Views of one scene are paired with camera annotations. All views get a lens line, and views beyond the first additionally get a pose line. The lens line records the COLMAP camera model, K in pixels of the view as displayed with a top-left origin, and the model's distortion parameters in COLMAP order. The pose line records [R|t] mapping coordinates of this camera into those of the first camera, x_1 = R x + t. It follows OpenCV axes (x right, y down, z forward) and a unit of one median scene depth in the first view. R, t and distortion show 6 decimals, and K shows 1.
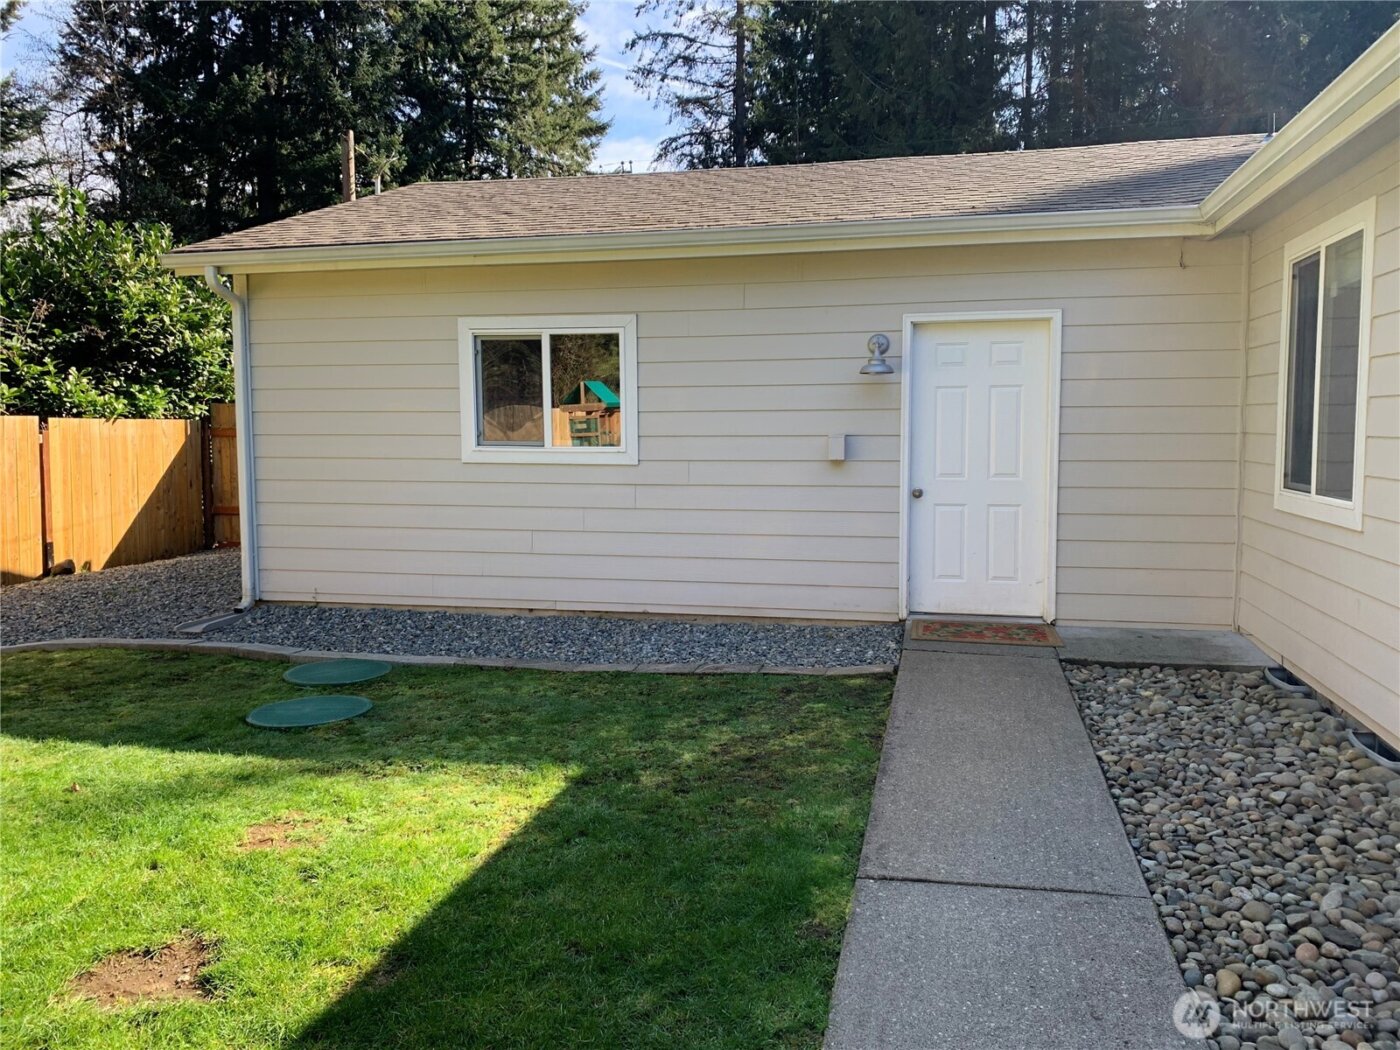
lens RADIAL K [[1066.8, 0, 707.6], [0, 1066.8, 499.9], [0, 0, 1]] dist [0.105508, -0.271937]
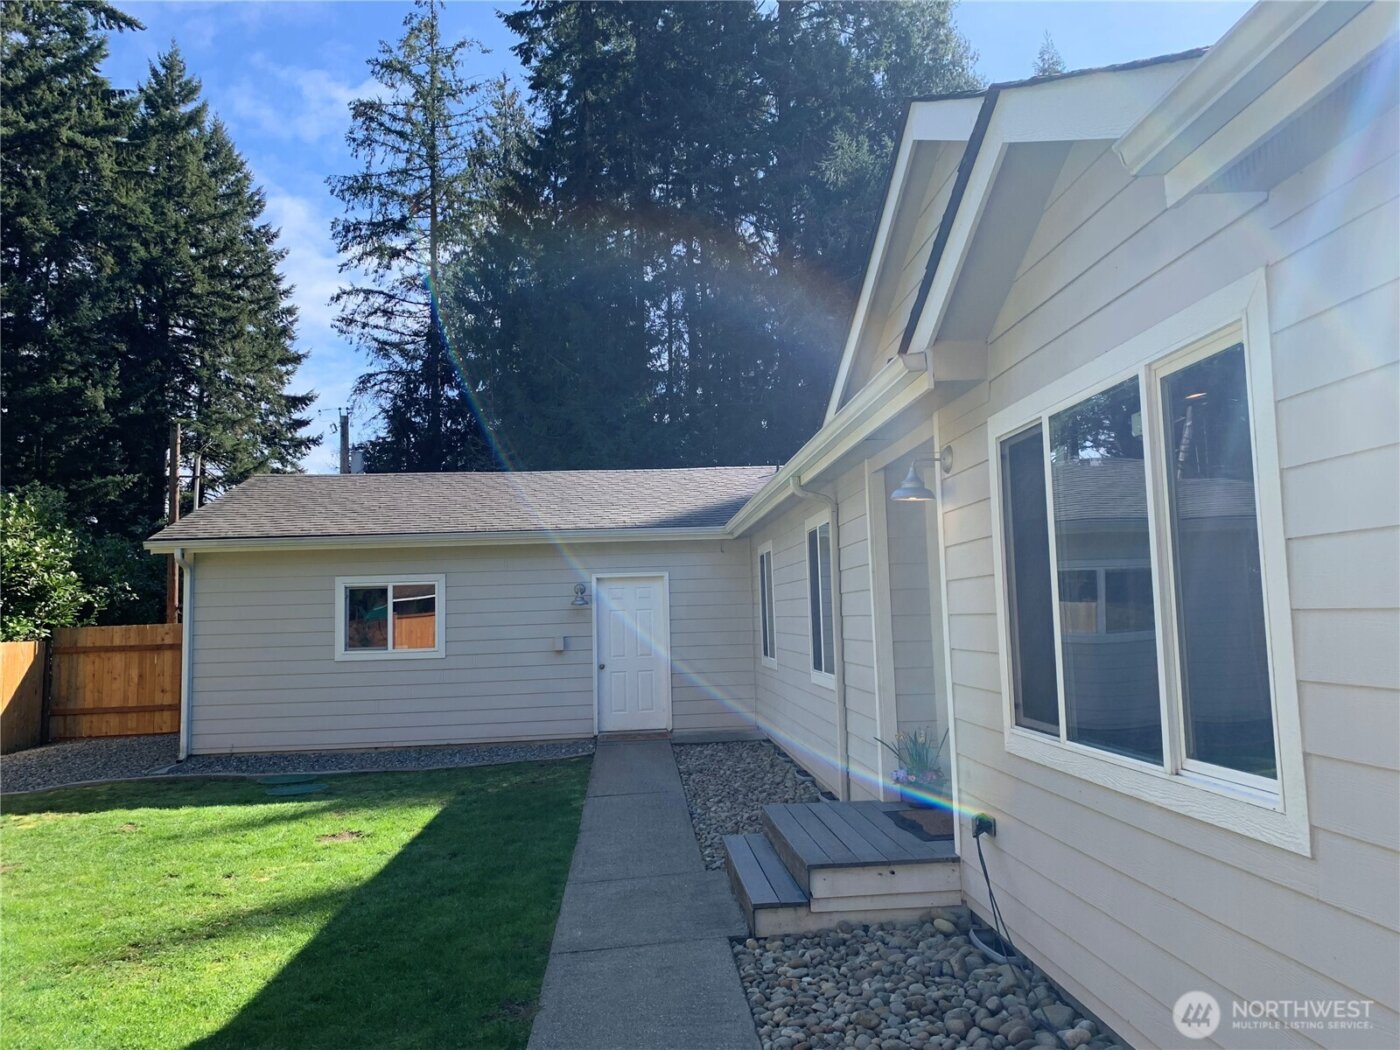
lens RADIAL K [[1074.1, 0, 705.1], [0, 1074.1, 508.1], [0, 0, 1]] dist [0.033293, -0.030074]
pose [[0.955859, 0.004271, 0.293793, -0.076654], [0.047256, 0.984643, -0.168061, 0.018475], [-0.289999, 0.174526, 0.940979, -0.362542]]
